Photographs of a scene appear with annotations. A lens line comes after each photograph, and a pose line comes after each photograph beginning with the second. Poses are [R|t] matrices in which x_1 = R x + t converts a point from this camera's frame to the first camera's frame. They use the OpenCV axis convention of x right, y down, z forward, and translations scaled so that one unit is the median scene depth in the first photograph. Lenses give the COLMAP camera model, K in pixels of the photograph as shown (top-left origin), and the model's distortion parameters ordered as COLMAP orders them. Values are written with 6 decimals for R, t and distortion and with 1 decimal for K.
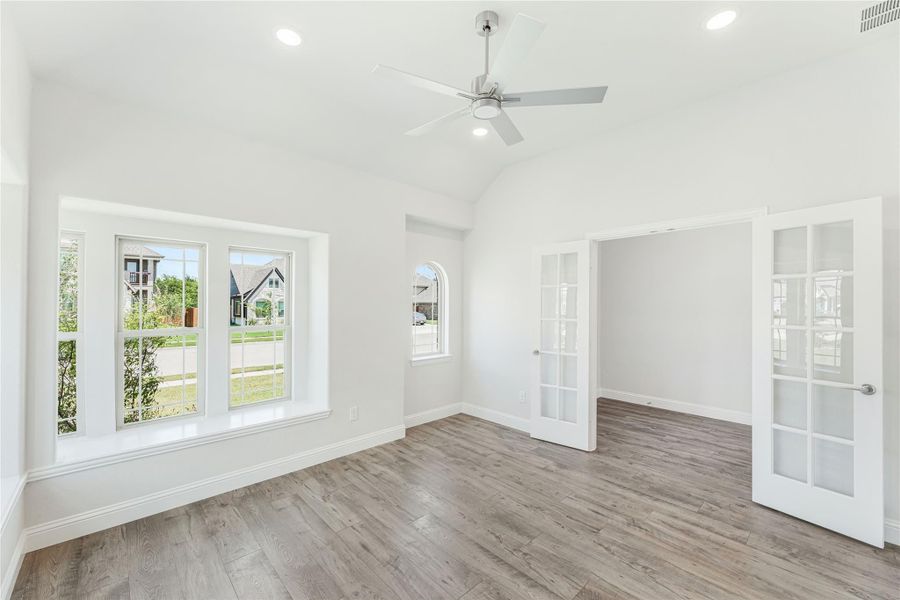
lens RADIAL K [[368.3, 0, 454.2], [0, 368.3, 304.9], [0, 0, 1]] dist [0.000476, 0.000801]
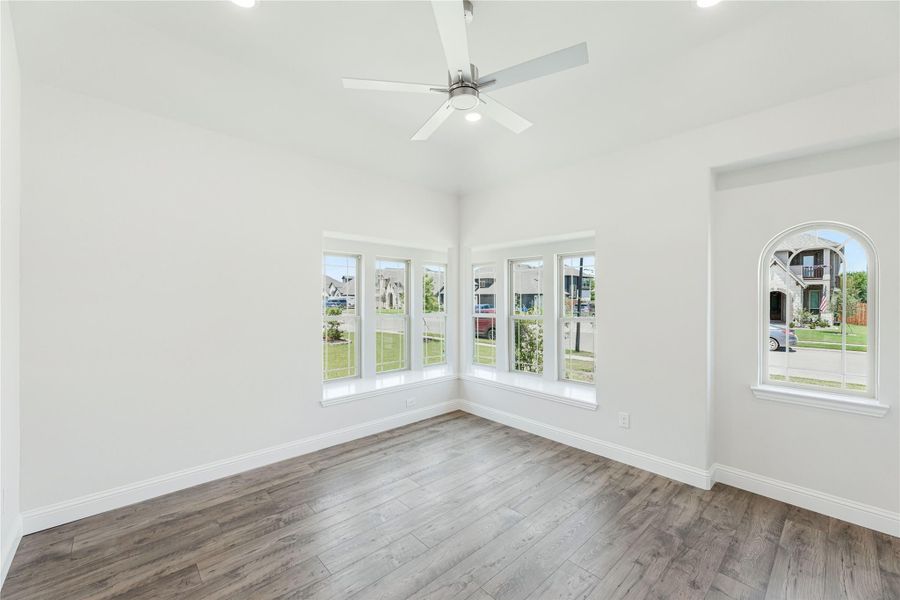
lens RADIAL K [[368.3, 0, 450.5], [0, 368.3, 298.9], [0, 0, 1]] dist [0.000476, 0.000801]
pose [[-0.028581, -0.000928, -0.999591, 0.674695], [-0.005020, 0.999987, -0.000785, 0.001106], [0.999579, 0.004996, -0.028585, 0.625712]]
